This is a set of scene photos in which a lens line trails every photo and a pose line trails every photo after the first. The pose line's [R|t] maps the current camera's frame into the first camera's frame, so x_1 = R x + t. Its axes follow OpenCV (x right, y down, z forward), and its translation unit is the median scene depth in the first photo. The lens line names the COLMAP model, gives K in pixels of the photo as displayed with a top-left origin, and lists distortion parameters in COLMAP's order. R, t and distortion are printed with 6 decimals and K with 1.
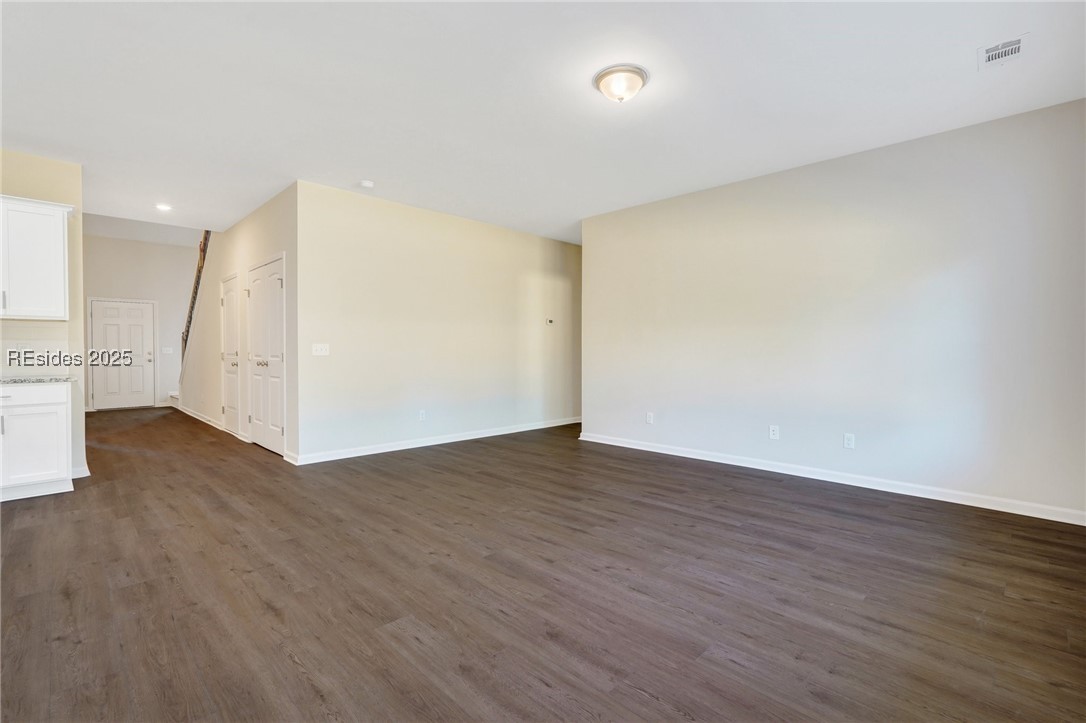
lens RADIAL K [[488.9, 0, 534.3], [0, 488.9, 356.7], [0, 0, 1]] dist [-0.010248, 0.001307]
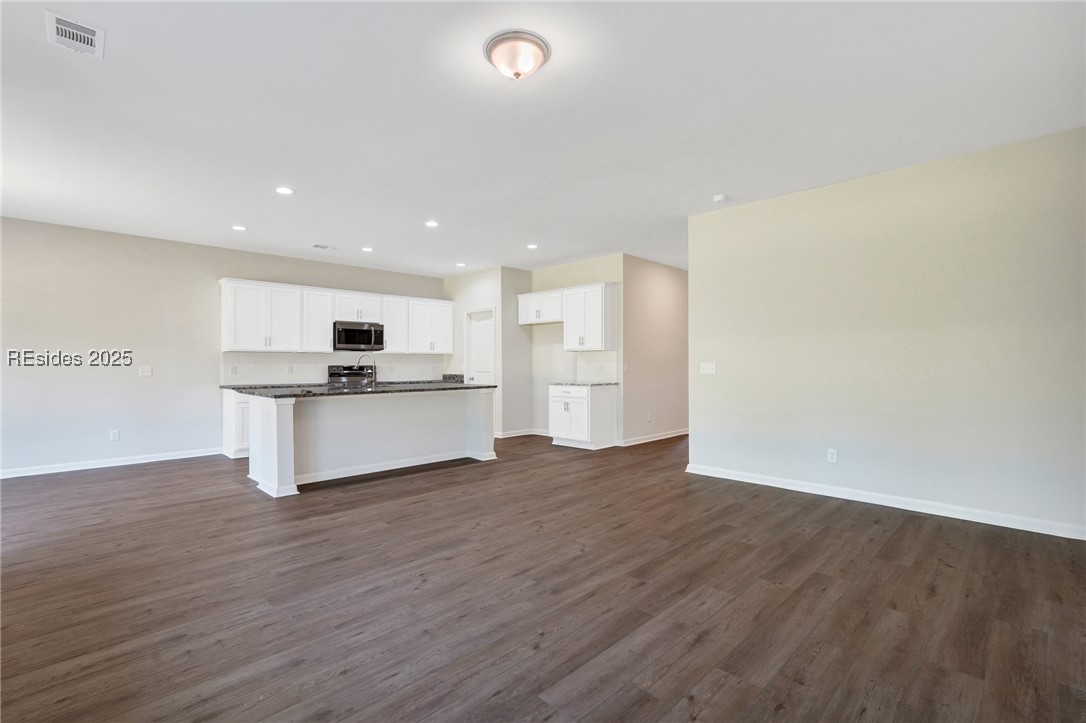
lens RADIAL K [[488.9, 0, 538.1], [0, 488.9, 368.3], [0, 0, 1]] dist [-0.010248, 0.001307]
pose [[0.008069, 0.005732, -0.999951, 0.934463], [-0.011532, 0.999918, 0.005639, -0.026430], [0.999901, 0.011486, 0.008134, 0.956462]]
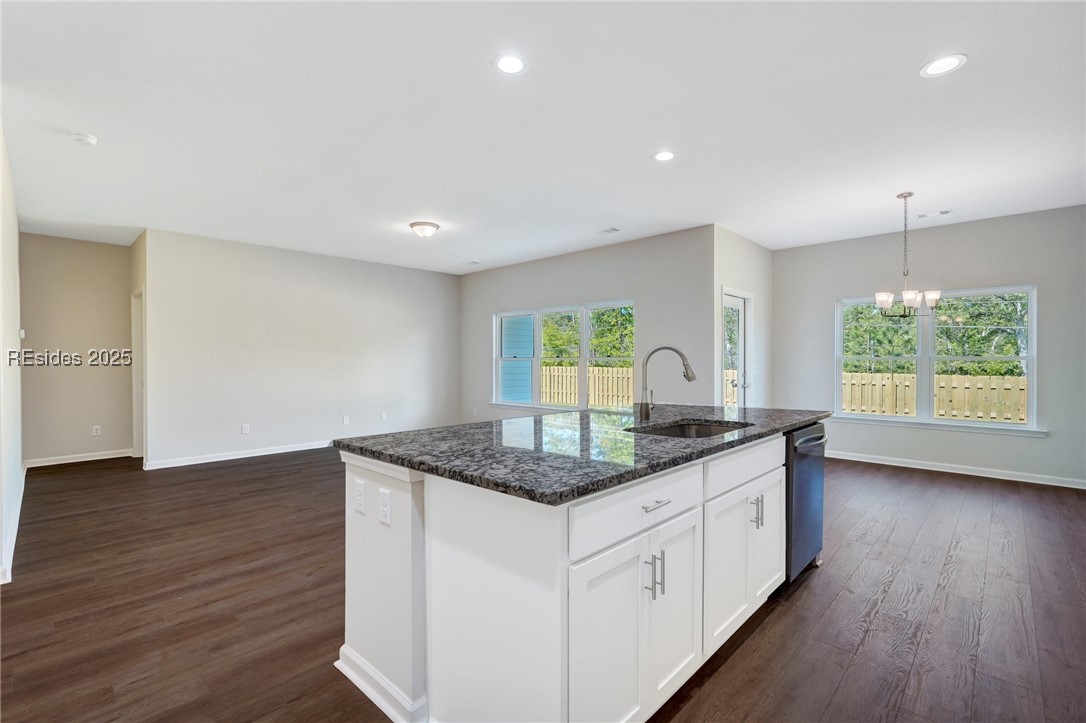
lens RADIAL K [[488.9, 0, 535.3], [0, 488.9, 362.6], [0, 0, 1]] dist [-0.010248, 0.001307]
pose [[-0.023738, -0.003853, 0.999711, -1.585463], [0.014684, 0.999883, 0.004202, -0.043717], [-0.999610, 0.014780, -0.023679, 0.575345]]
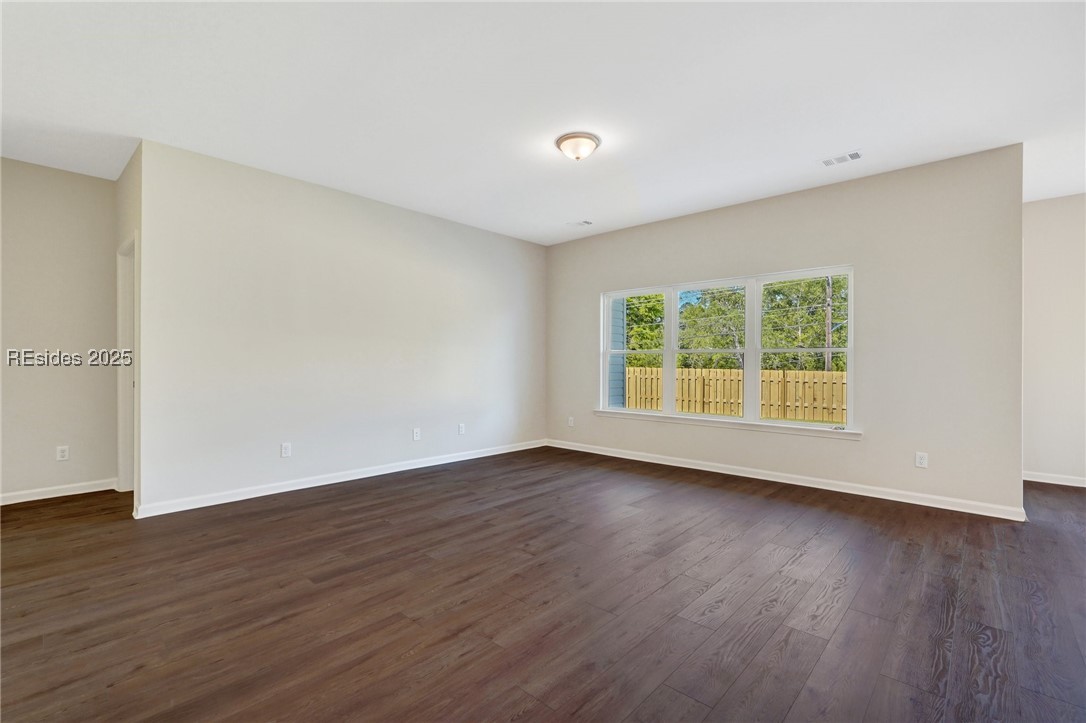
lens RADIAL K [[488.9, 0, 537.6], [0, 488.9, 361.4], [0, 0, 1]] dist [-0.010248, 0.001307]
pose [[-0.043419, 0.001614, 0.999056, -0.956109], [0.009043, 0.999958, -0.001222, -0.018886], [-0.999016, 0.008981, -0.043432, 1.071290]]
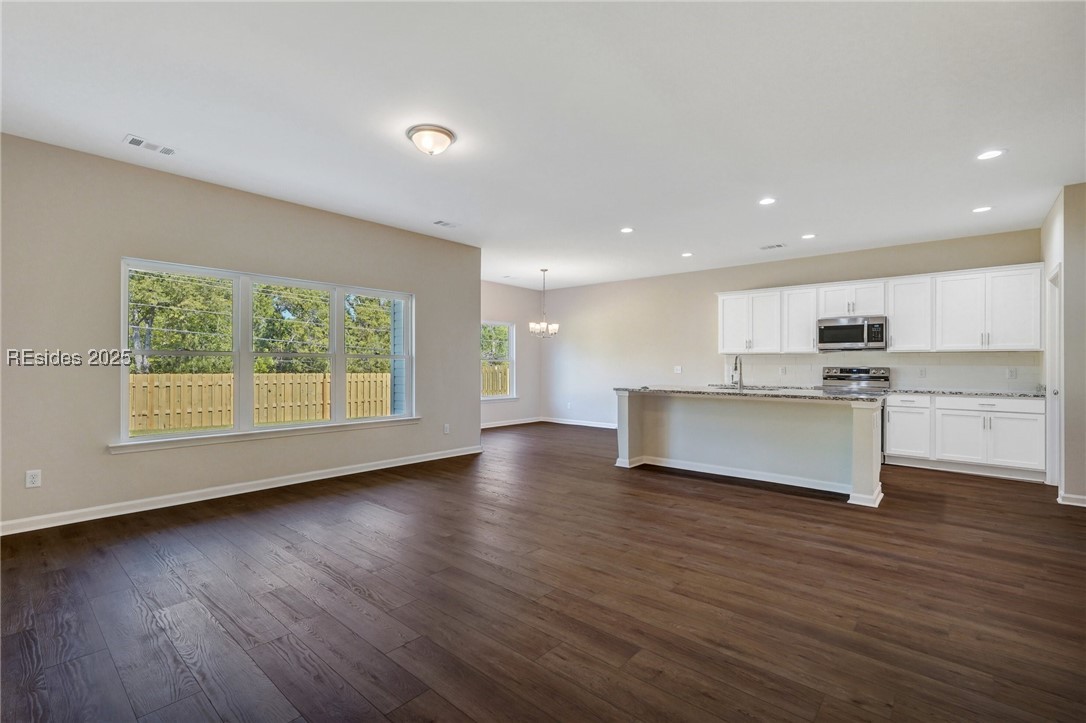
lens RADIAL K [[488.9, 0, 542.4], [0, 488.9, 364.4], [0, 0, 1]] dist [-0.010248, 0.001307]
pose [[-0.996384, -0.006516, -0.084712, 0.012688], [-0.007562, 0.999899, 0.012029, -0.043832], [0.084625, 0.012626, -0.996333, 2.003287]]
